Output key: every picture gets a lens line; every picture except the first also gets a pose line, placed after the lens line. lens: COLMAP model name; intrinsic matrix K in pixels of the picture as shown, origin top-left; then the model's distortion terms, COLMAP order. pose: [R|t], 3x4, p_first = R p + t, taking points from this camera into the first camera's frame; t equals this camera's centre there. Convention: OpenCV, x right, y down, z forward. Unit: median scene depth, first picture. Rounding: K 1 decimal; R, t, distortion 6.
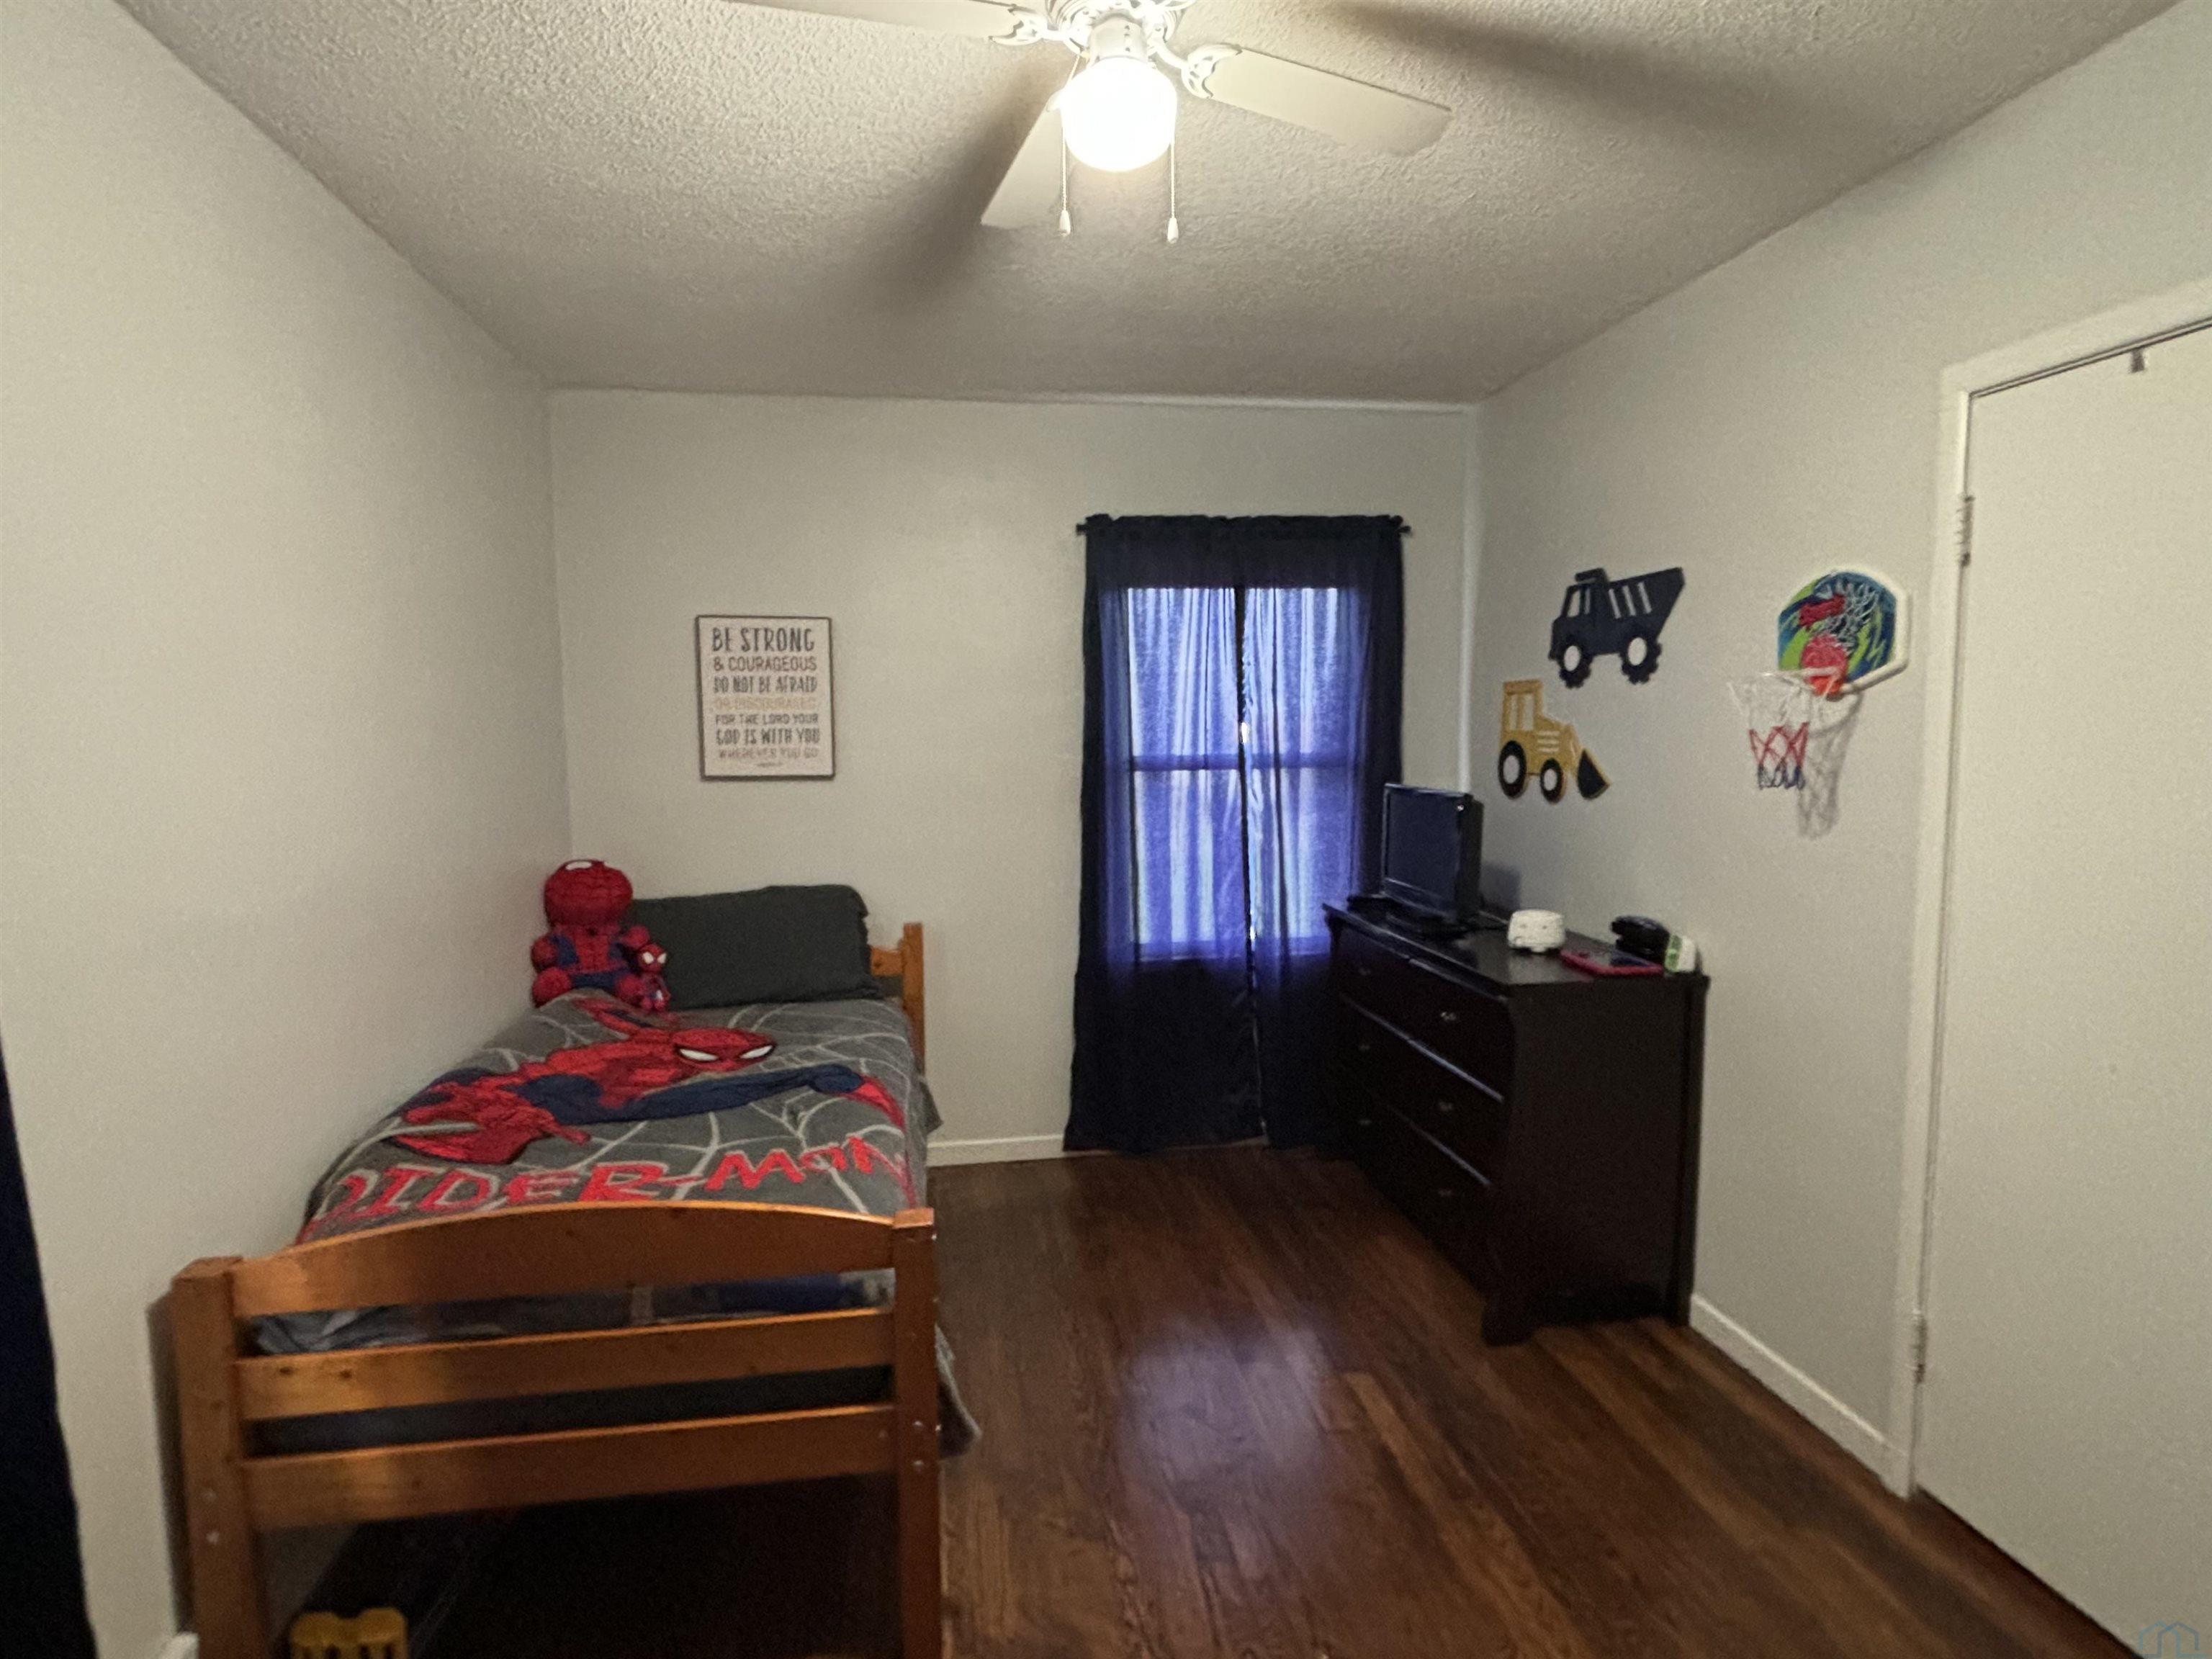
lens RADIAL K [[1193.3, 0, 1095.3], [0, 1193.3, 818.6], [0, 0, 1]] dist [0.018143, 0.000810]
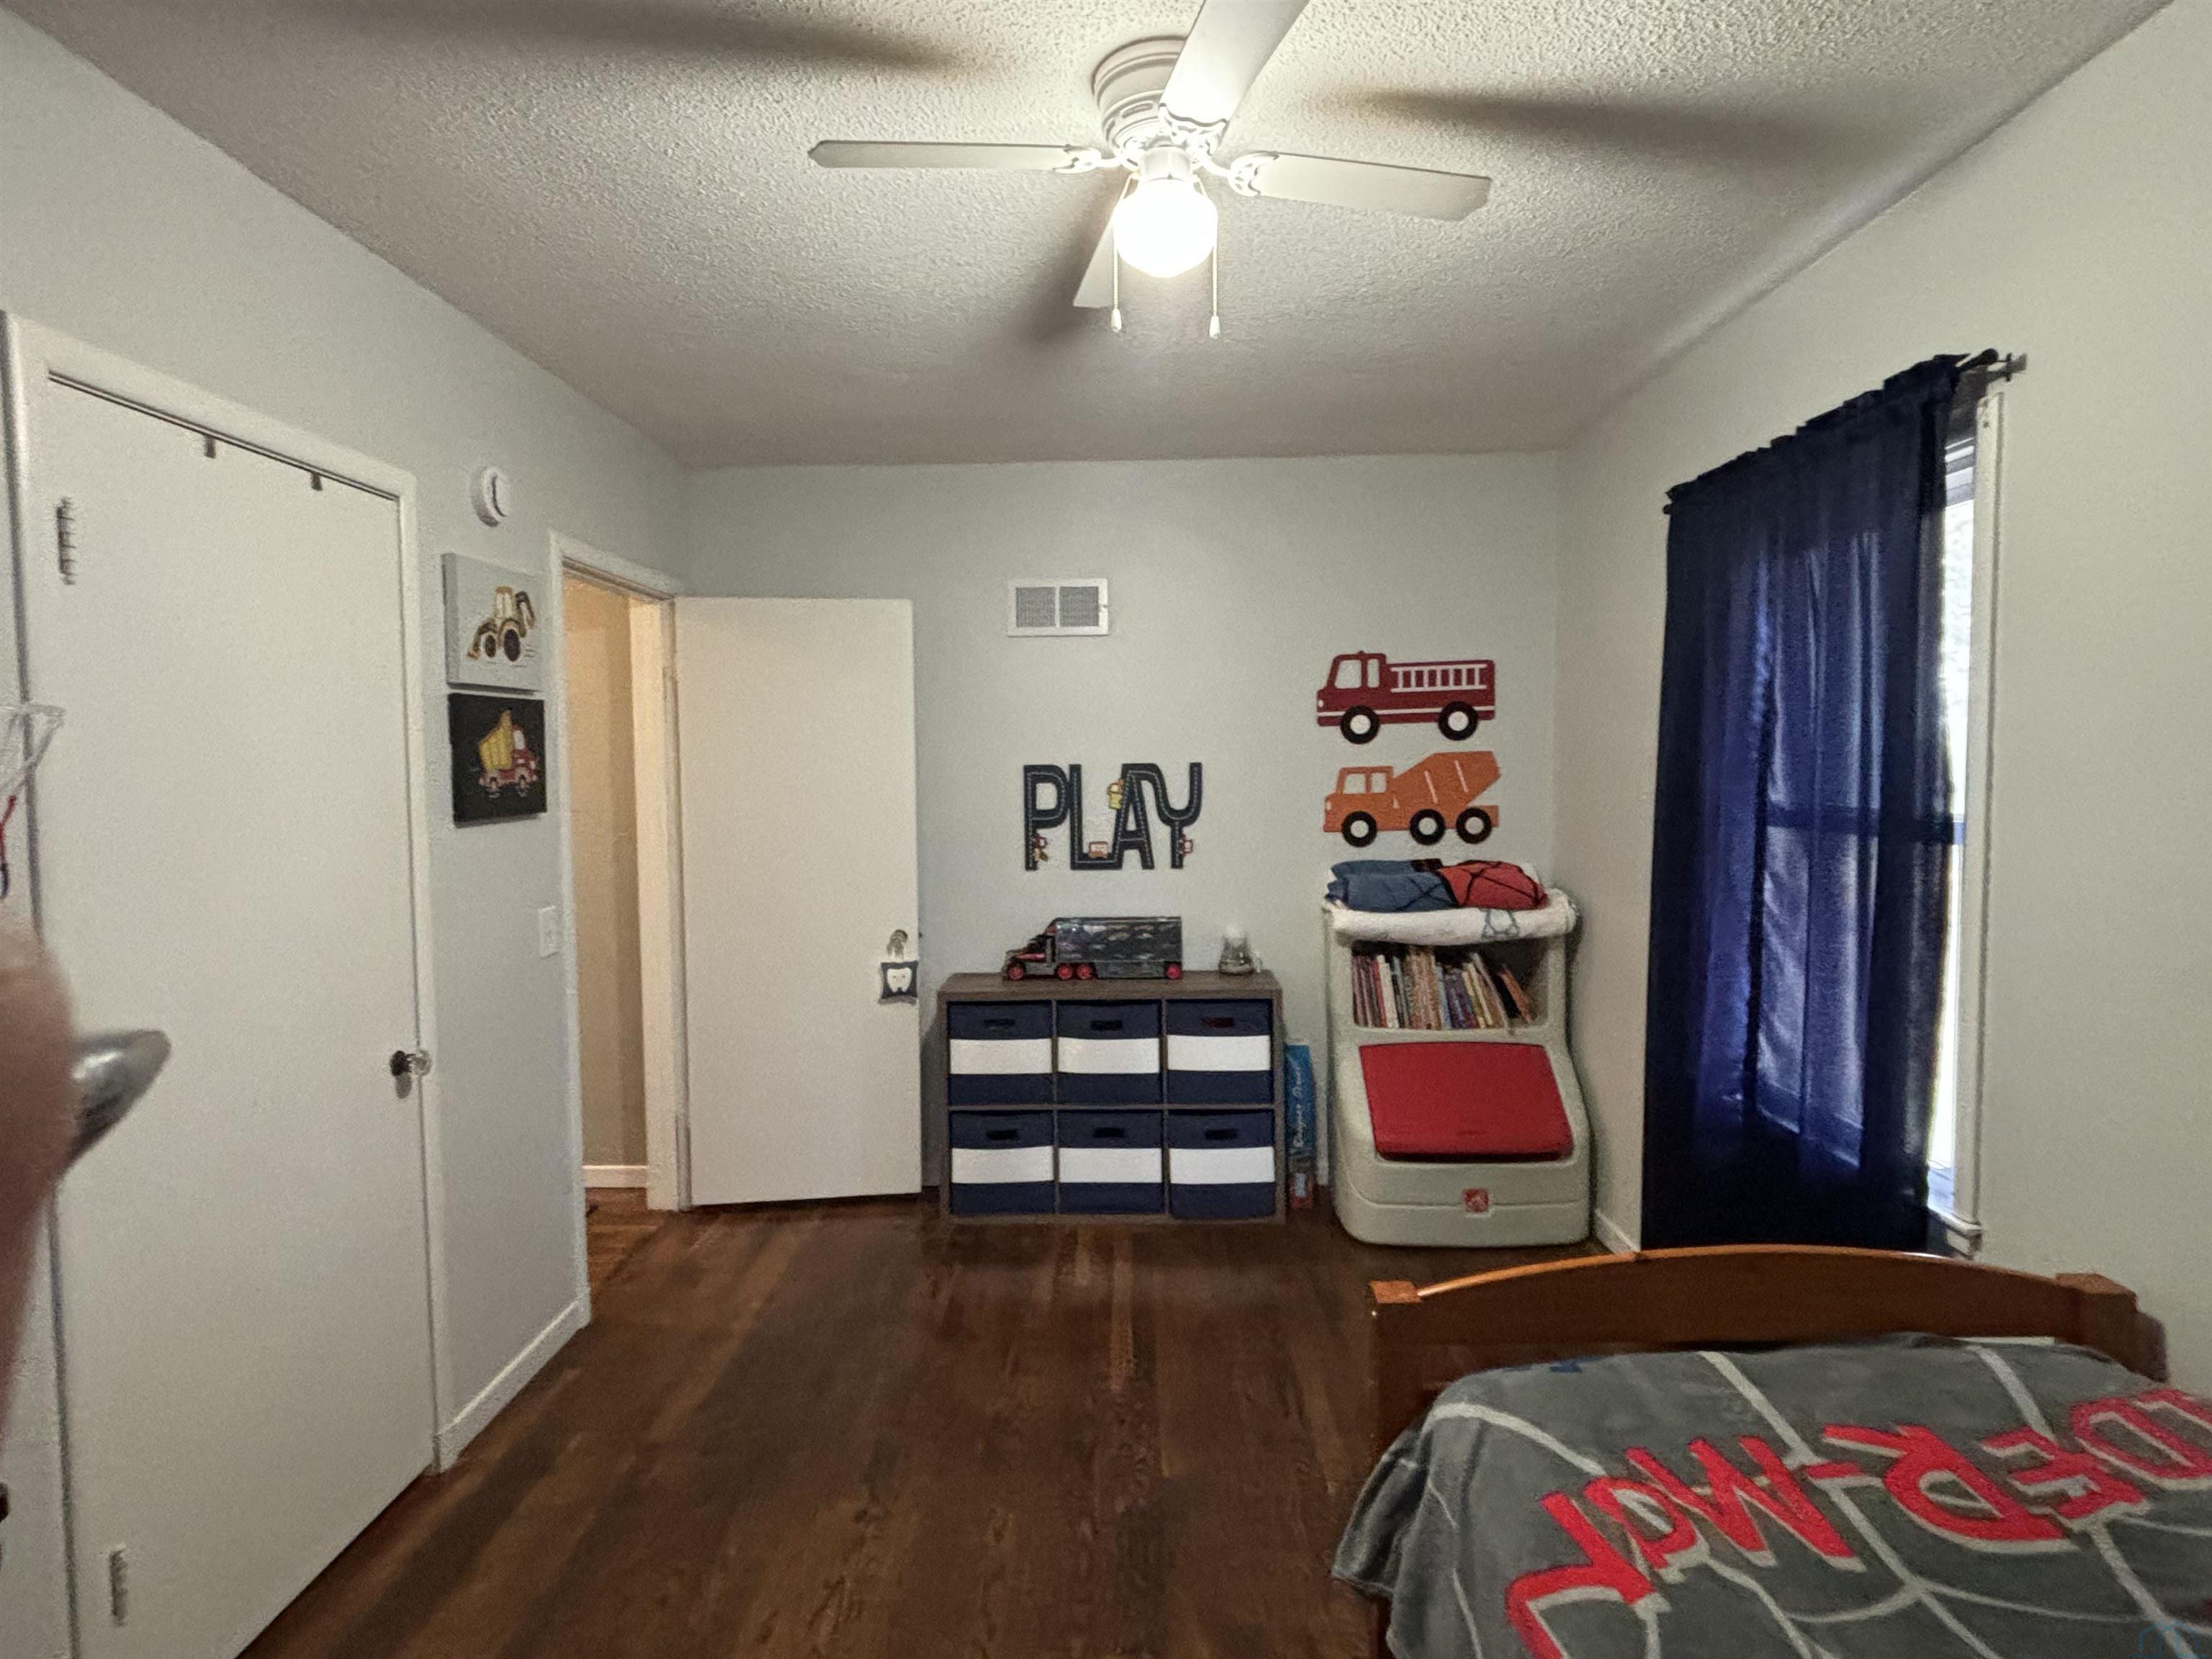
lens RADIAL K [[1193.3, 0, 1095.3], [0, 1193.3, 818.6], [0, 0, 1]] dist [0.018143, 0.000810]
pose [[-0.985734, 0.014558, 0.167681, -0.073223], [0.038344, 0.989479, 0.139503, -0.142992], [-0.163886, 0.143943, -0.975921, 1.639749]]
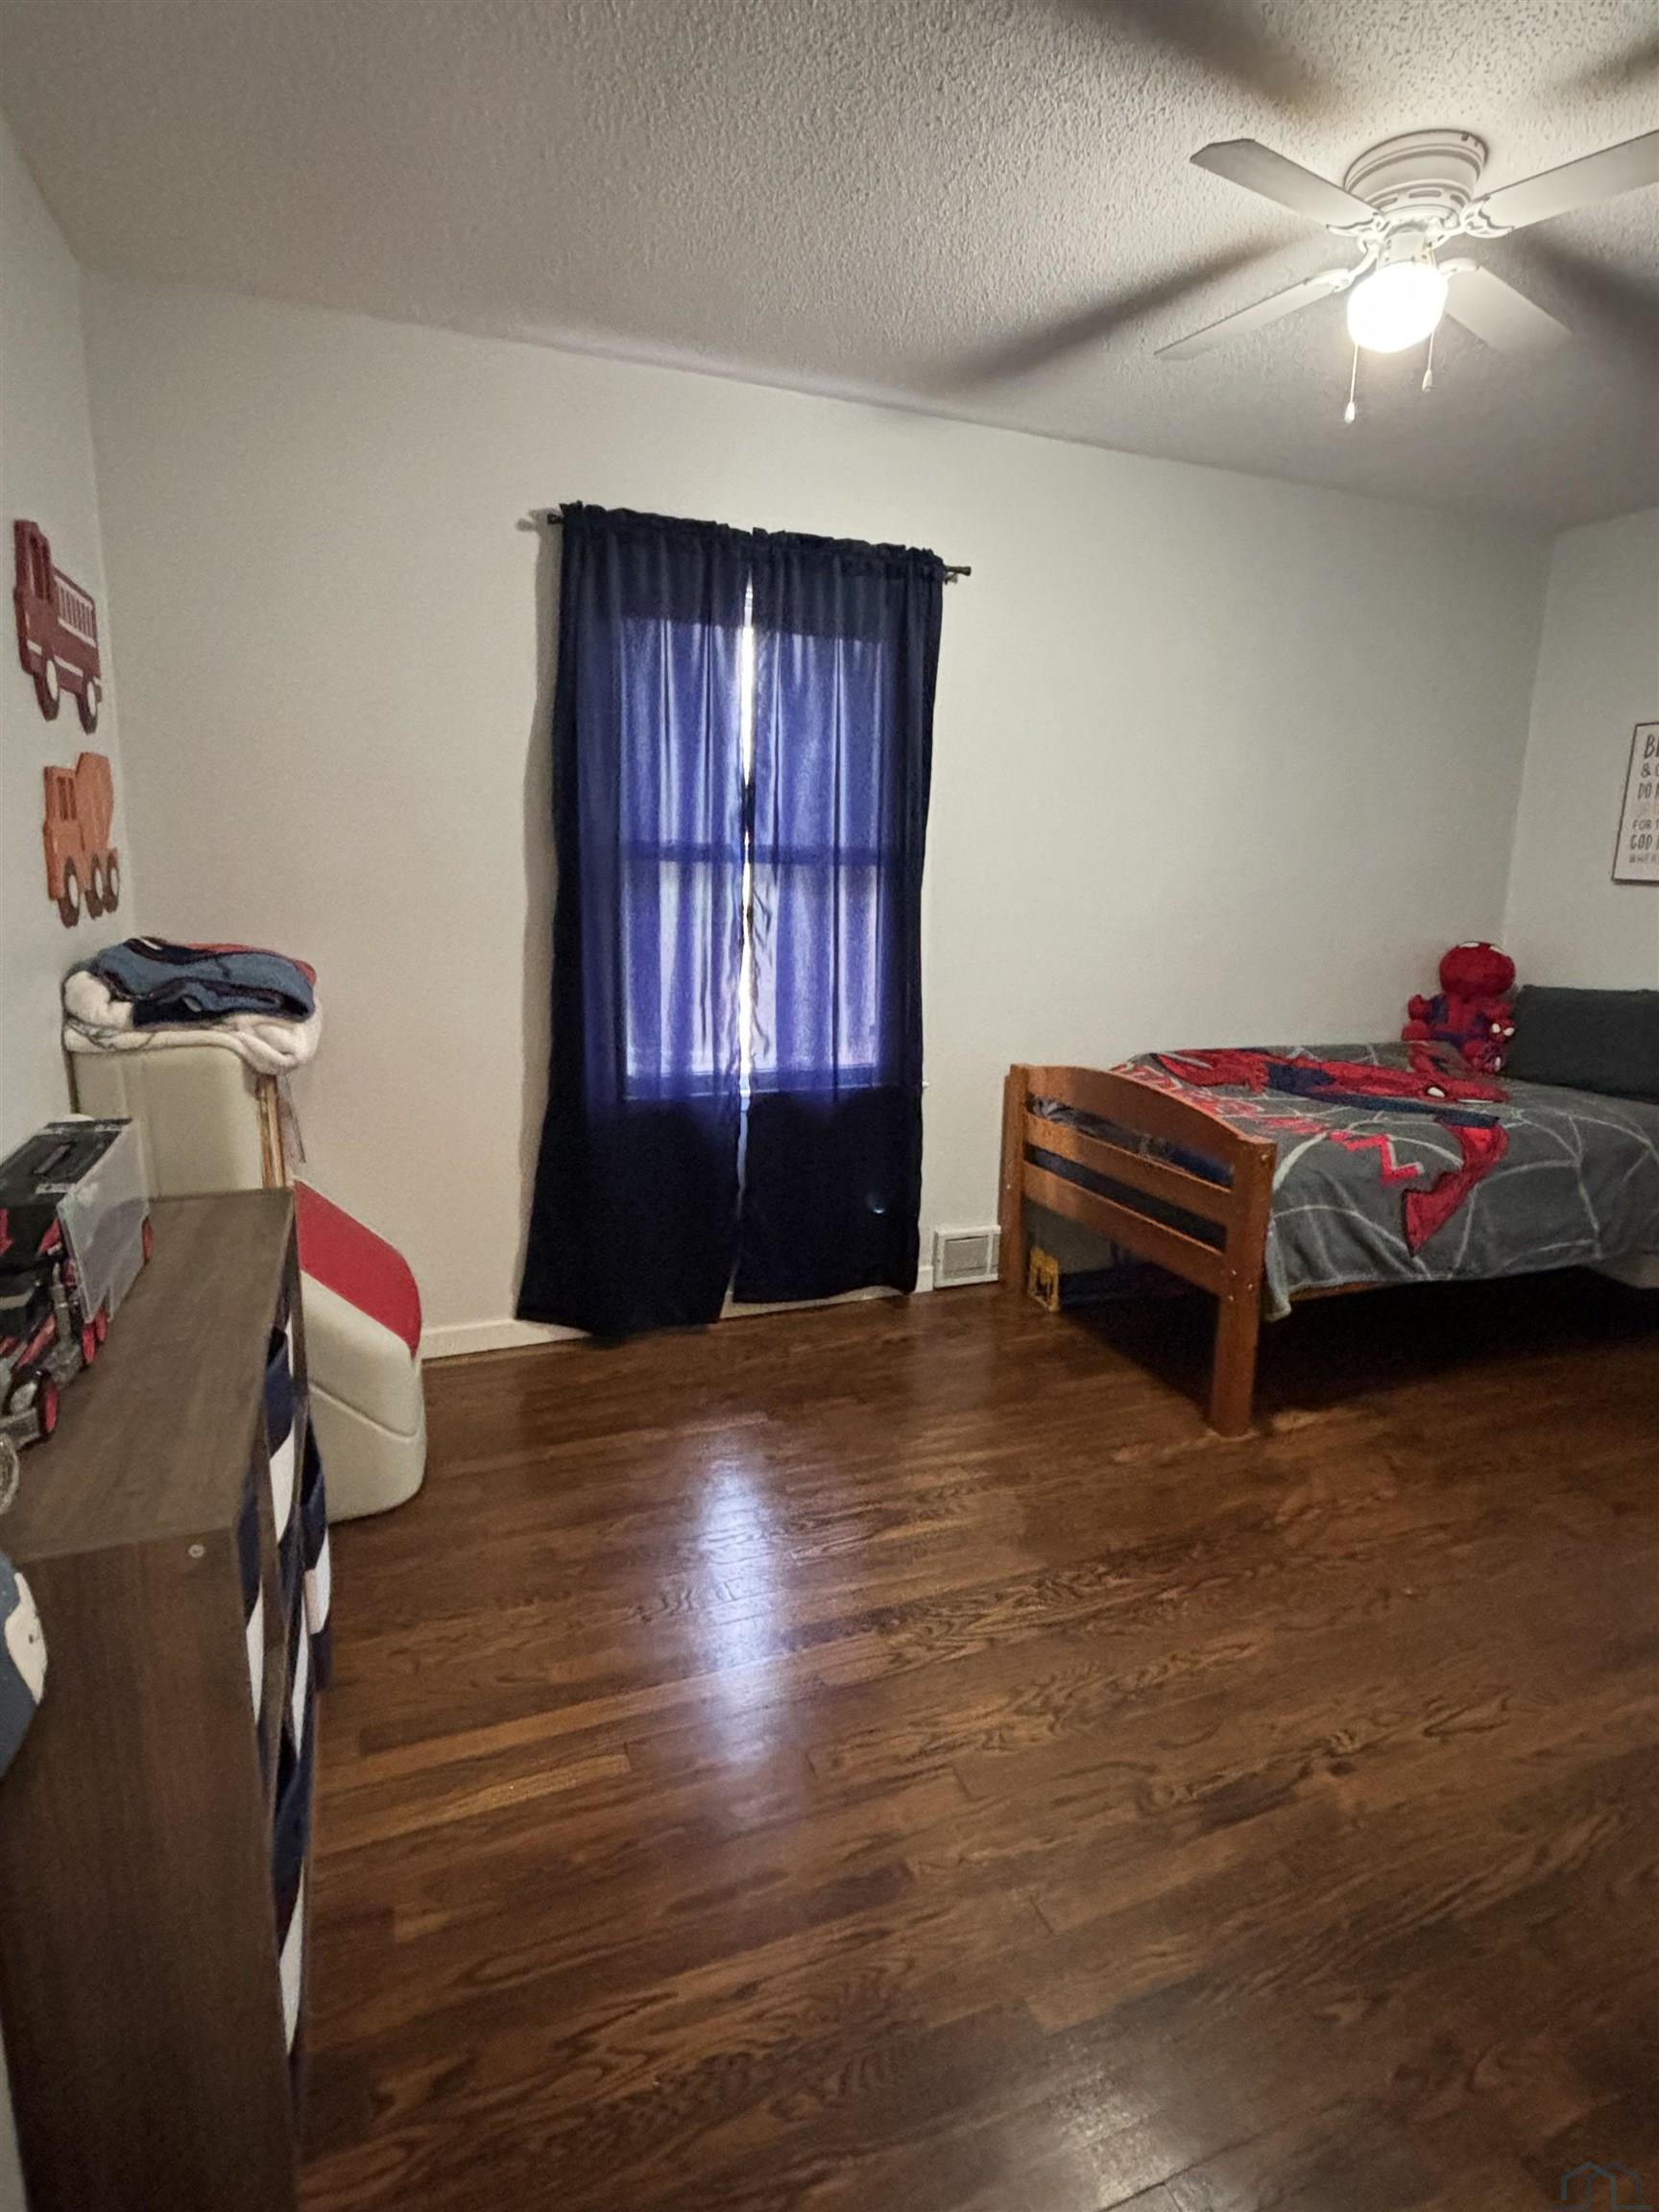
lens RADIAL K [[1193.3, 0, 829.5], [0, 1193.3, 1106.0], [0, 0, 1]] dist [0.018143, 0.000810]
pose [[0.251815, 0.215288, -0.943525, 0.950758], [-0.111913, 0.974880, 0.192574, 0.057338], [0.961283, 0.057099, 0.269583, 0.076110]]
